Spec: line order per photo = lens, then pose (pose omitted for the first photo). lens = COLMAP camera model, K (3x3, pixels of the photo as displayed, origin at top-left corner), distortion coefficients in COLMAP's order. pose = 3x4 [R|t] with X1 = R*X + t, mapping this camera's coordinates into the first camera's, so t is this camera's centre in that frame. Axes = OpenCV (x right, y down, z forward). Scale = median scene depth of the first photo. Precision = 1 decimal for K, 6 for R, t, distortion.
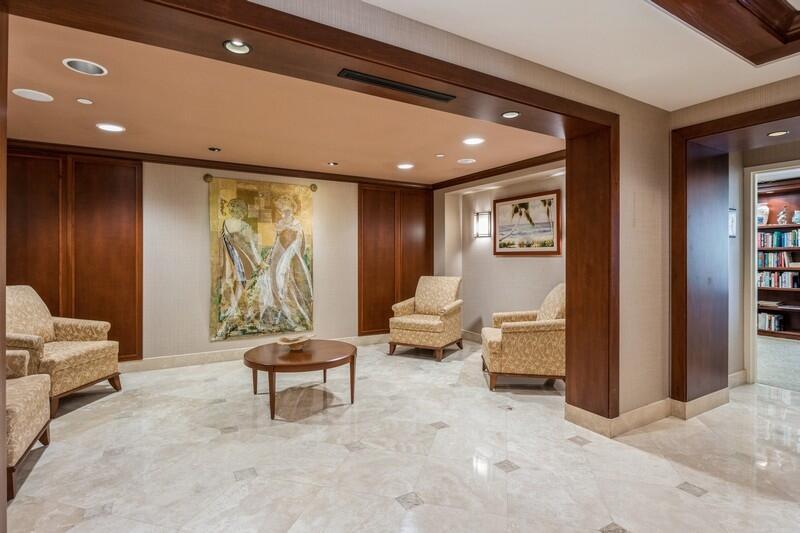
lens RADIAL K [[400.8, 0, 399.1], [0, 400.8, 263.0], [0, 0, 1]] dist [-0.005839, -0.000476]
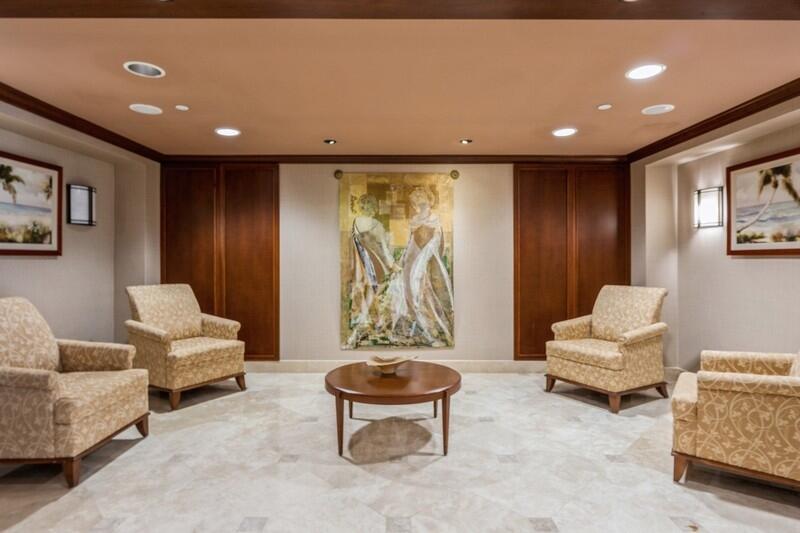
lens RADIAL K [[438.5, 0, 401.3], [0, 438.5, 263.9], [0, 0, 1]] dist [-0.007774, 0.003638]
pose [[0.867180, 0.005360, -0.497967, 0.173160], [-0.006160, 0.999981, 0.000036, -0.004201], [0.497958, 0.003036, 0.867196, 0.200221]]
